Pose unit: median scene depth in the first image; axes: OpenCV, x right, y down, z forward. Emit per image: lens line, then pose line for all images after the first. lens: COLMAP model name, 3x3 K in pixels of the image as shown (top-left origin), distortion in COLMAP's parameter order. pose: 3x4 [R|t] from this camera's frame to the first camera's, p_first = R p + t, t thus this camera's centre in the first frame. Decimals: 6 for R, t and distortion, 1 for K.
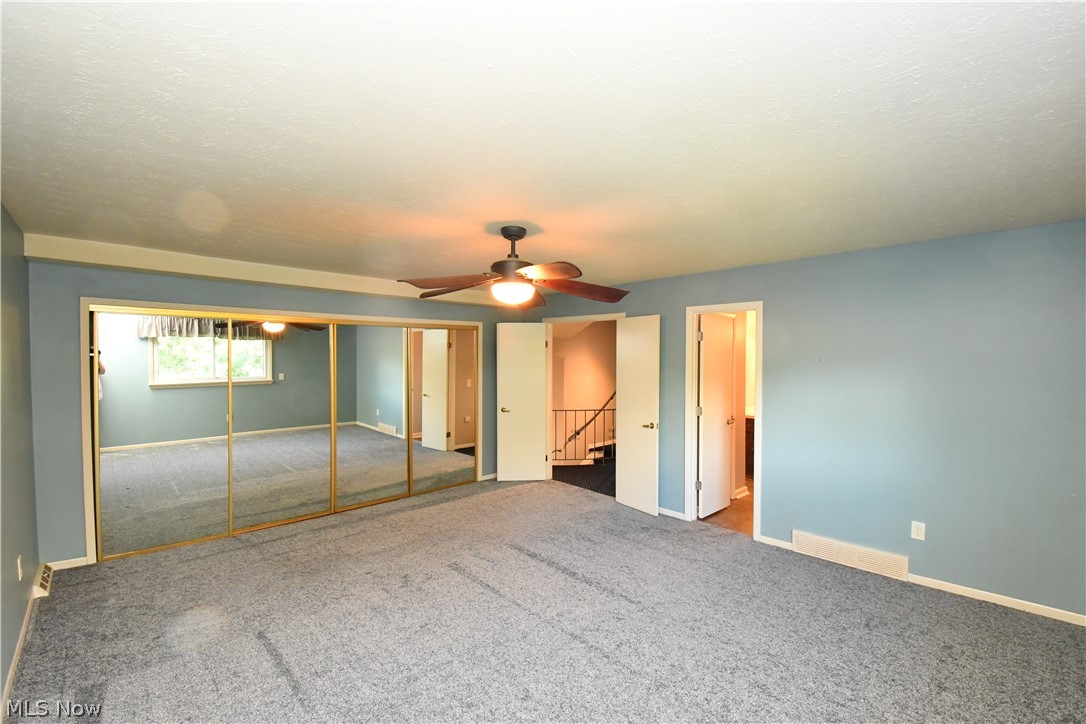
lens RADIAL K [[479.8, 0, 538.7], [0, 479.8, 367.0], [0, 0, 1]] dist [0.010987, -0.024090]
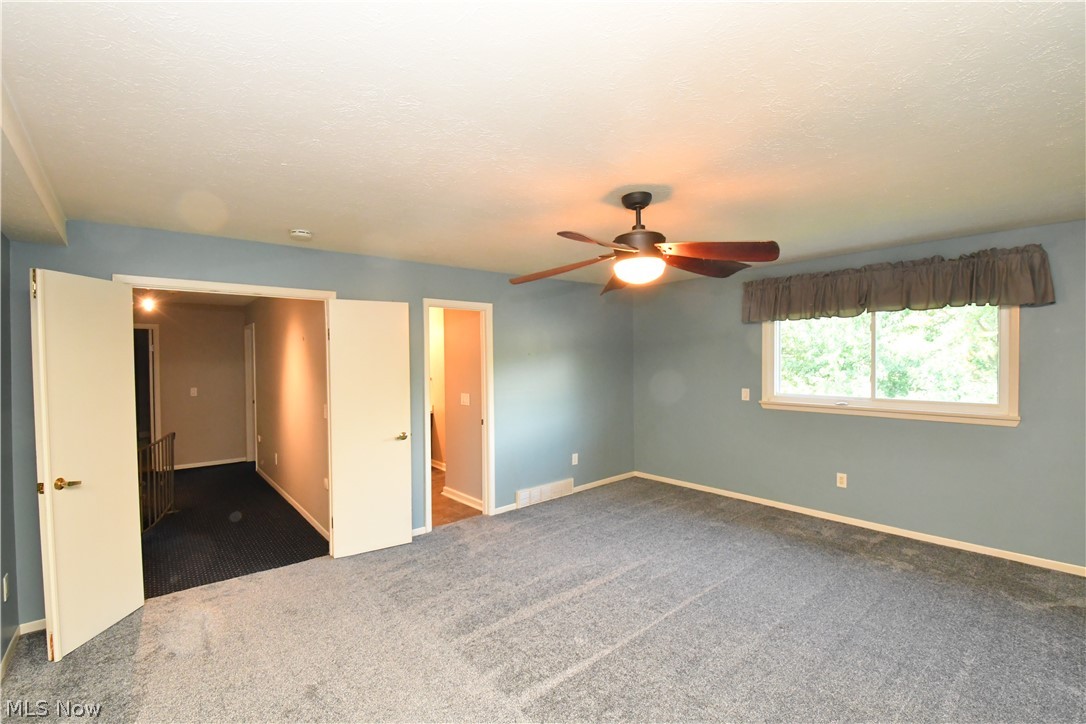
lens RADIAL K [[479.8, 0, 538.7], [0, 479.8, 367.0], [0, 0, 1]] dist [0.010987, -0.024090]
pose [[0.035902, -0.035199, 0.998735, -0.703022], [0.025356, 0.999090, 0.034300, -0.024405], [-0.999034, 0.024093, 0.036762, 0.897117]]
